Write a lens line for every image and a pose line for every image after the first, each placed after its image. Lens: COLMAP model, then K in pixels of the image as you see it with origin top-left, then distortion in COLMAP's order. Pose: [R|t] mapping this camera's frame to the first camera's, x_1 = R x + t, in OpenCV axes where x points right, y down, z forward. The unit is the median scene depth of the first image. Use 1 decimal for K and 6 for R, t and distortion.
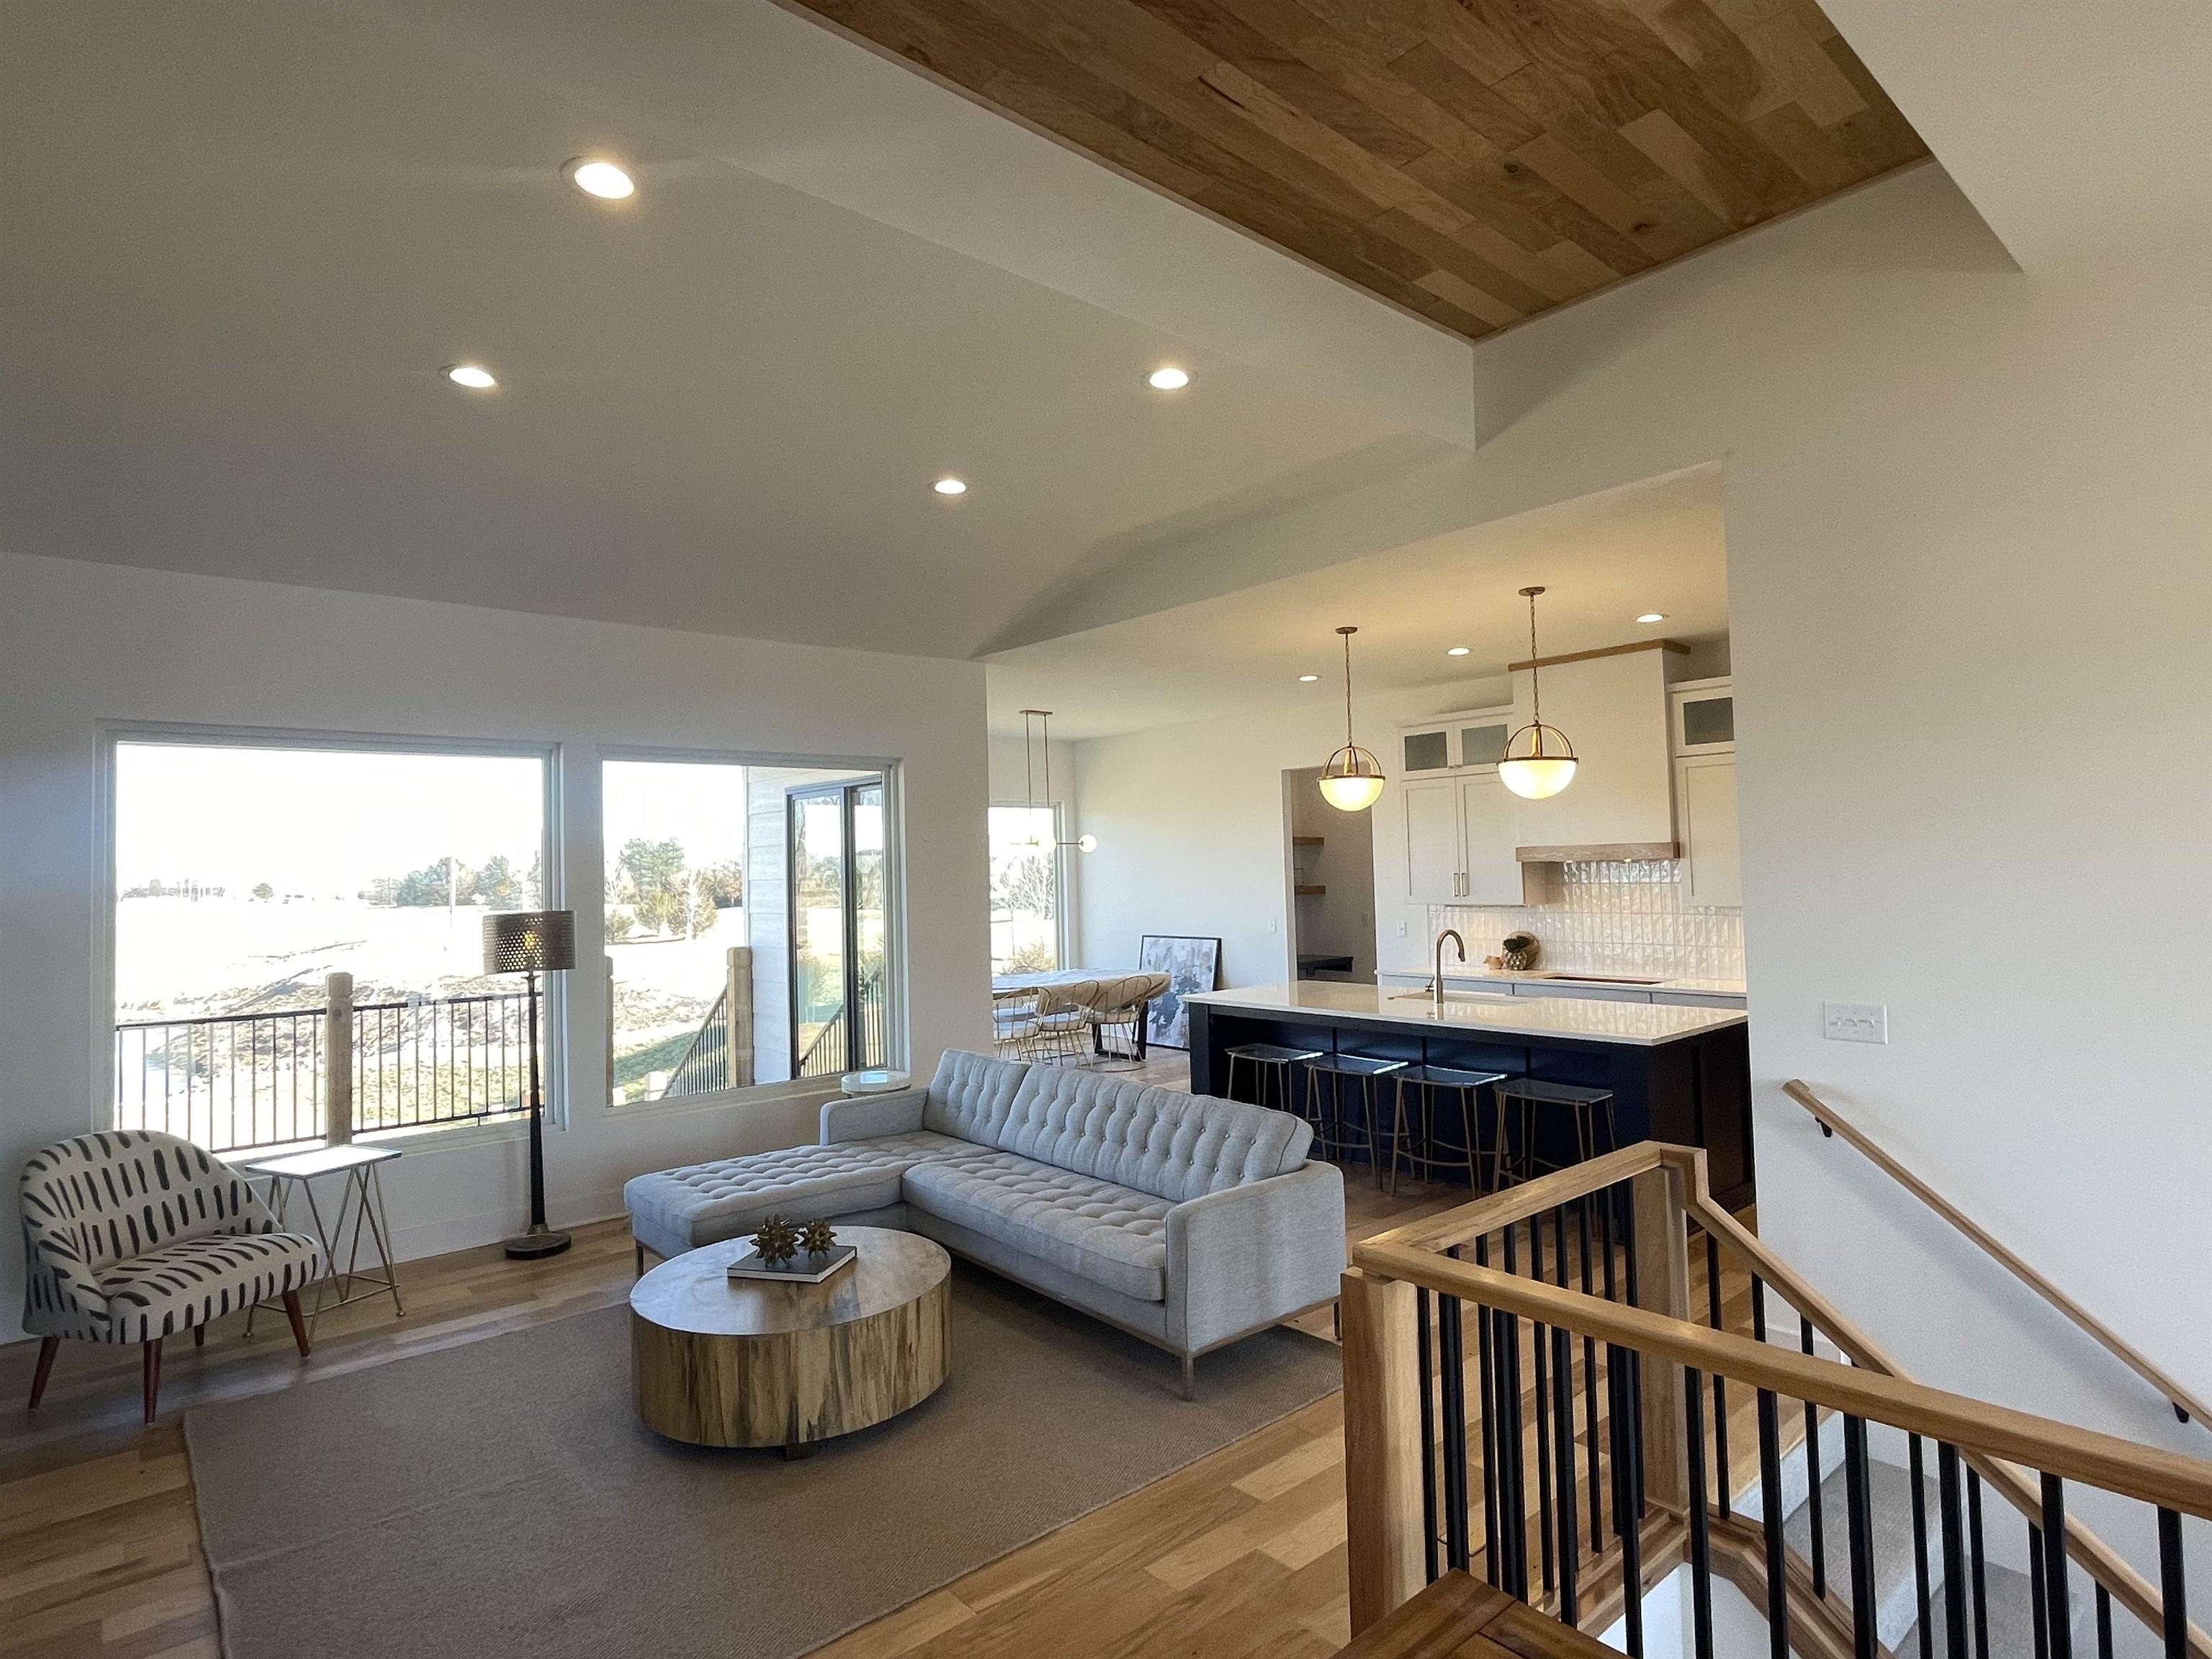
lens RADIAL K [[1148.7, 0, 1106.0], [0, 1148.7, 829.5], [0, 0, 1]] dist [-0.000563, -0.000255]
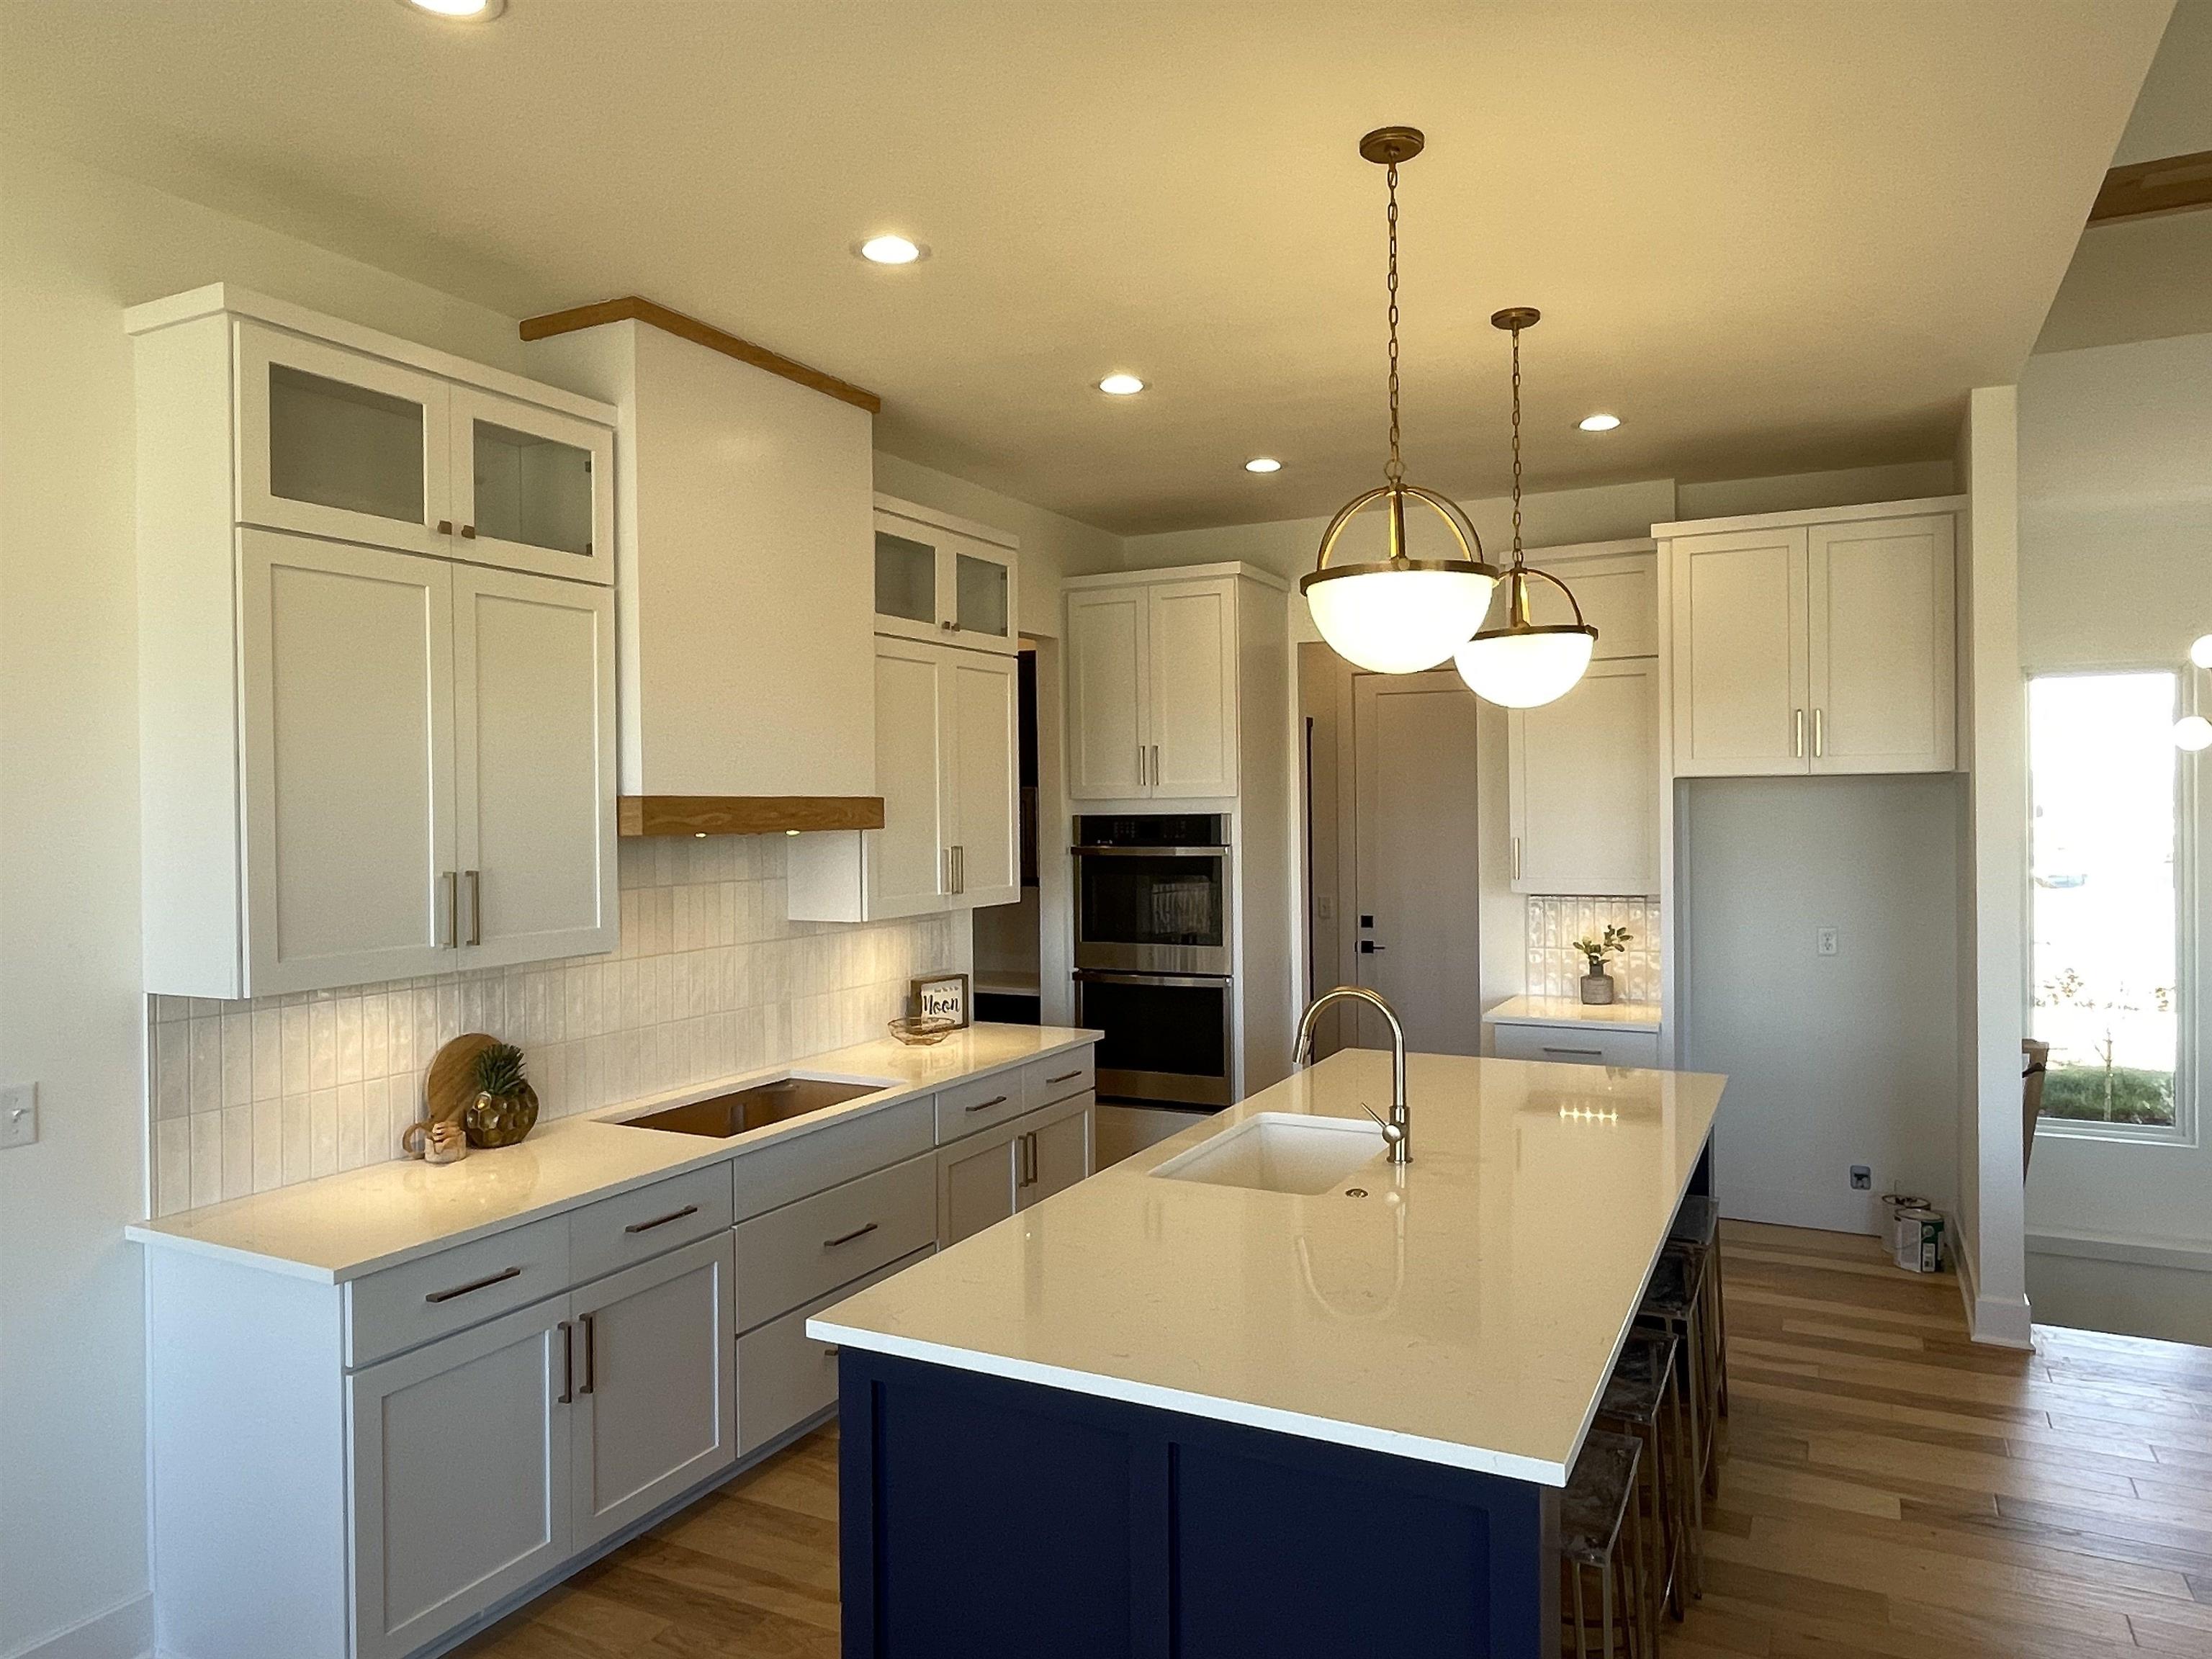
lens RADIAL K [[1483.9, 0, 1106.0], [0, 1483.9, 829.5], [0, 0, 1]] dist [-0.000758, -0.002511]
pose [[-0.386043, 0.031047, 0.921958, -0.133722], [0.001570, 0.999454, -0.033000, 0.040309], [-0.922479, -0.011292, -0.385881, 0.994348]]
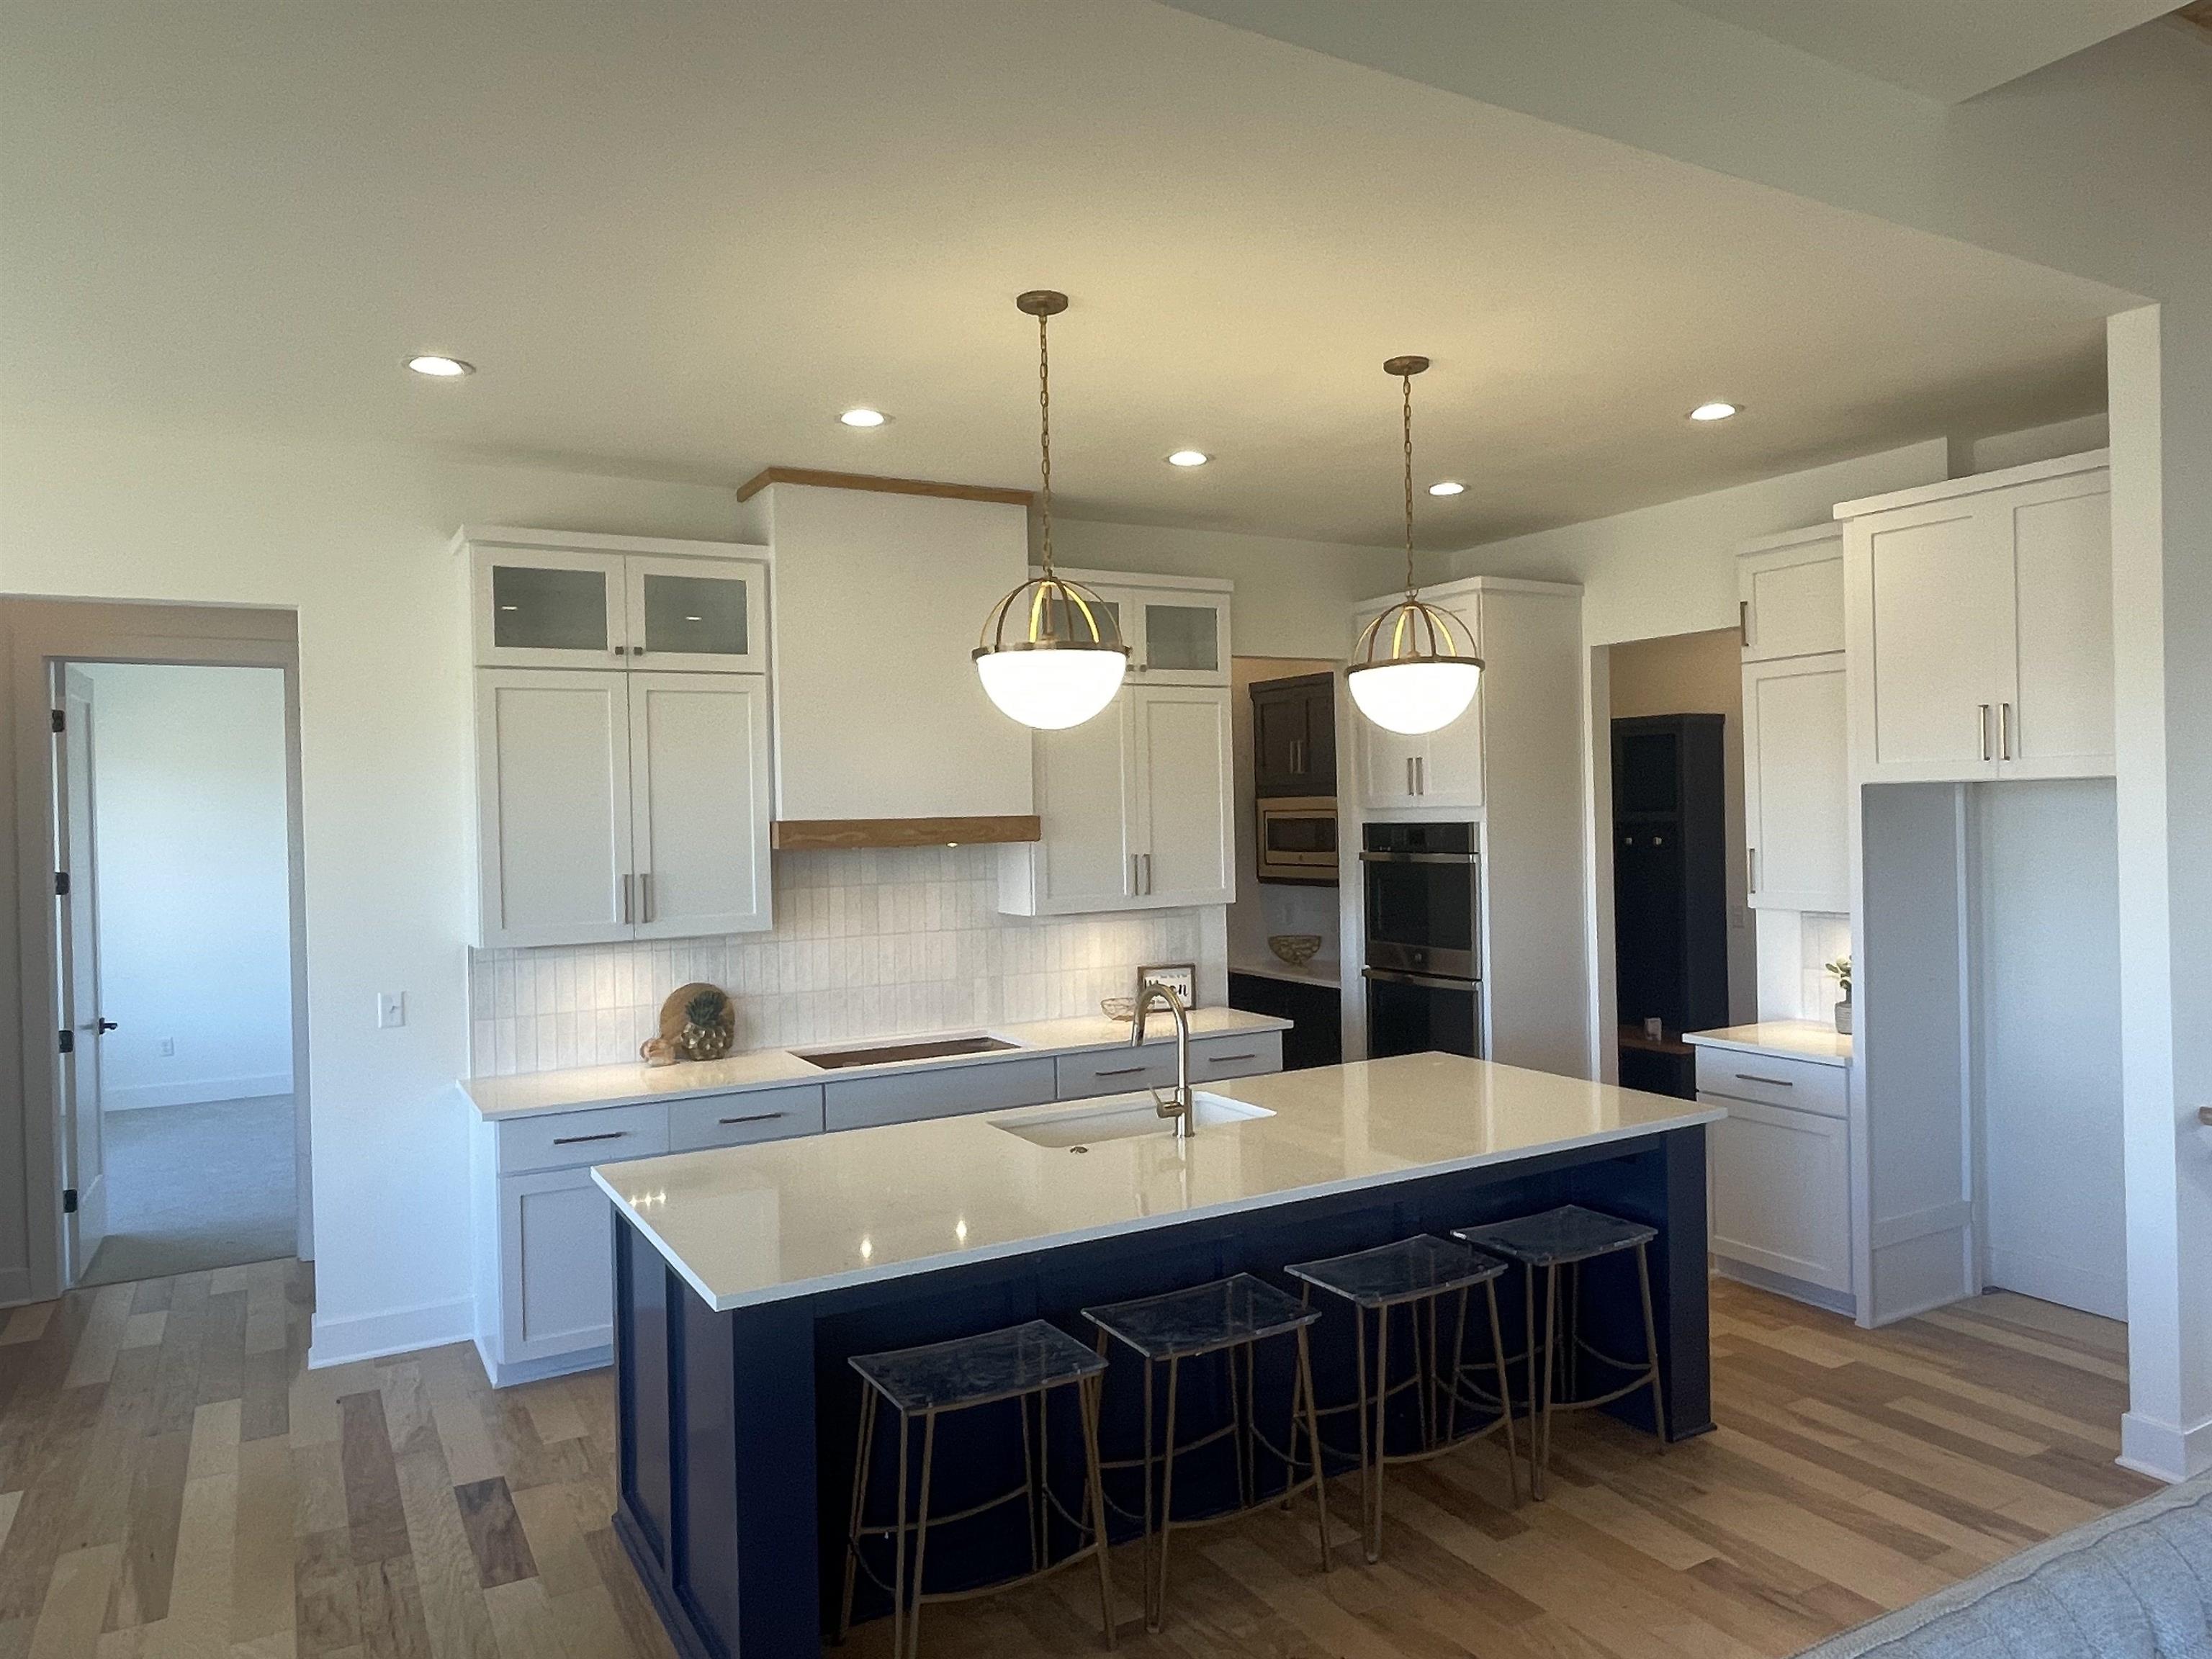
lens RADIAL K [[1504.5, 0, 1106.0], [0, 1504.5, 829.5], [0, 0, 1]] dist [0.003454, -0.000951]
pose [[0.189831, 0.023088, 0.981545, -0.271043], [-0.012341, 0.999701, -0.021129, 0.030304], [-0.981739, -0.008102, 0.190059, 0.687901]]
